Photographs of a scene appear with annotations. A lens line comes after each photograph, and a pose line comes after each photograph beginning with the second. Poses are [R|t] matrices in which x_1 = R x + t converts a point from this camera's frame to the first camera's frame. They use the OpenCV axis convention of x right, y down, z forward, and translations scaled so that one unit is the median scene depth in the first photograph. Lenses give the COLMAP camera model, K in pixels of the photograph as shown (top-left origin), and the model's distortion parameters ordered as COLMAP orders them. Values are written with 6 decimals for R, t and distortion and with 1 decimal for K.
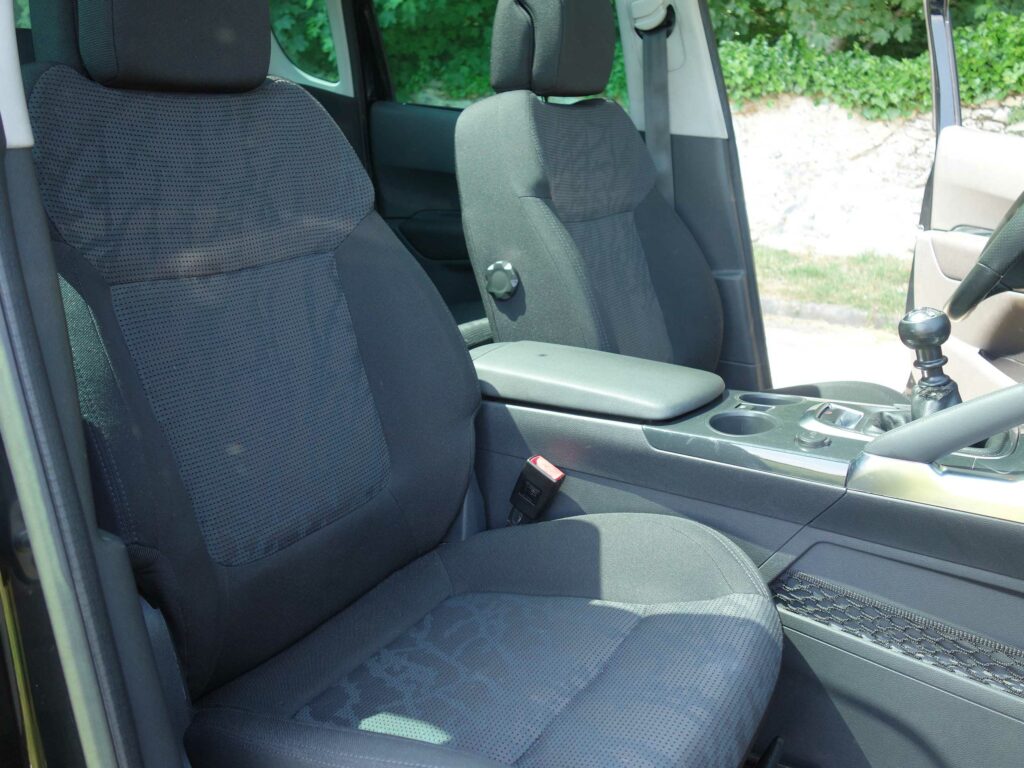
lens RADIAL K [[908.3, 0, 509.8], [0, 908.3, 384.9], [0, 0, 1]] dist [-0.003013, 0.010316]
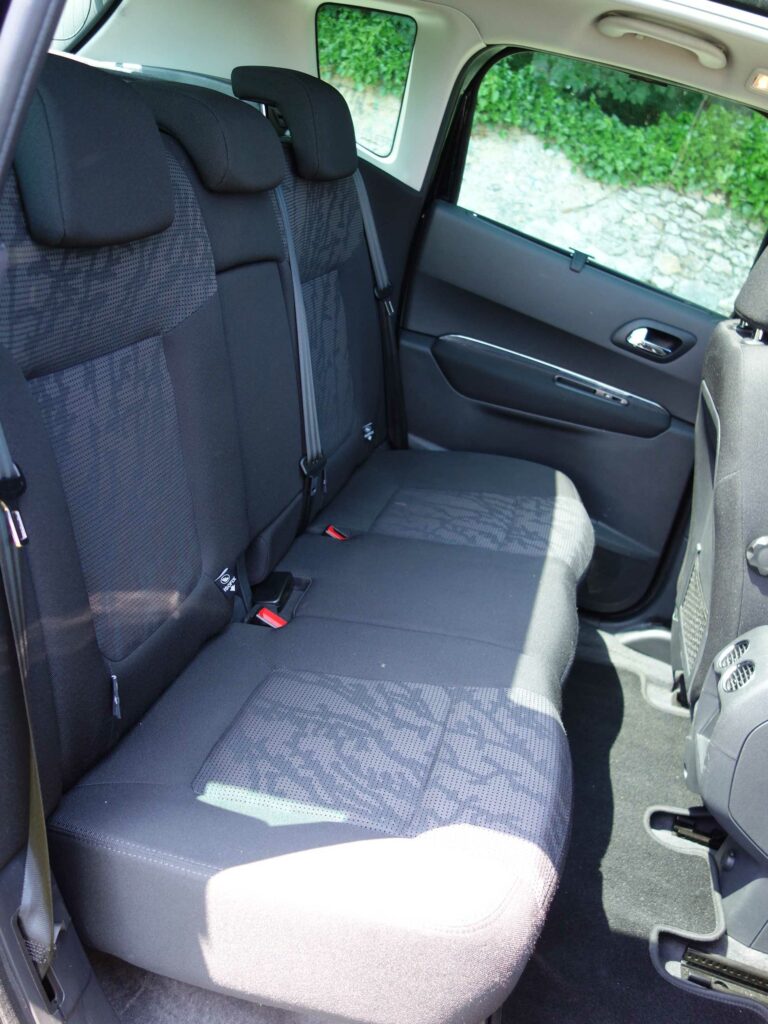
lens RADIAL K [[908.3, 0, 382.1], [0, 908.3, 504.6], [0, 0, 1]] dist [-0.003013, 0.010316]
pose [[0.921170, 0.103583, 0.375122, -0.164606], [-0.174159, 0.971739, 0.159346, -0.057140], [-0.348015, -0.212116, 0.913177, 0.069686]]
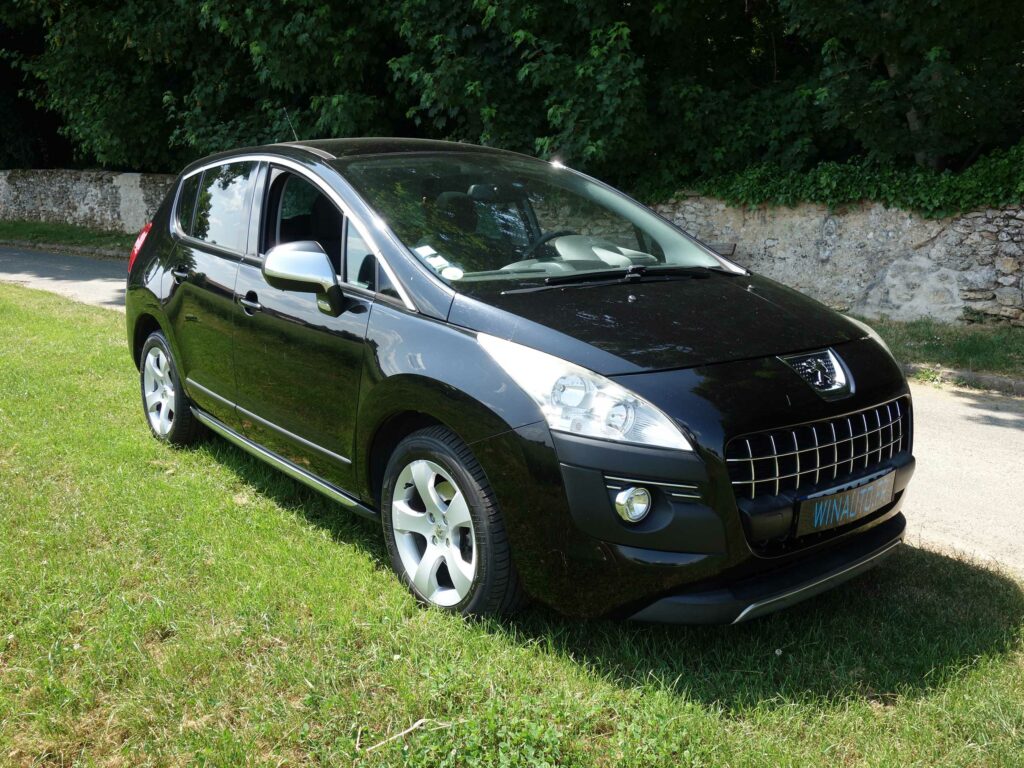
lens RADIAL K [[908.3, 0, 516.3], [0, 908.3, 388.2], [0, 0, 1]] dist [-0.003013, 0.010316]
pose [[0.944319, 0.043586, -0.326131, 0.277162], [-0.071208, 0.994769, -0.073237, 0.087218], [0.321233, 0.092382, 0.942484, -0.395202]]
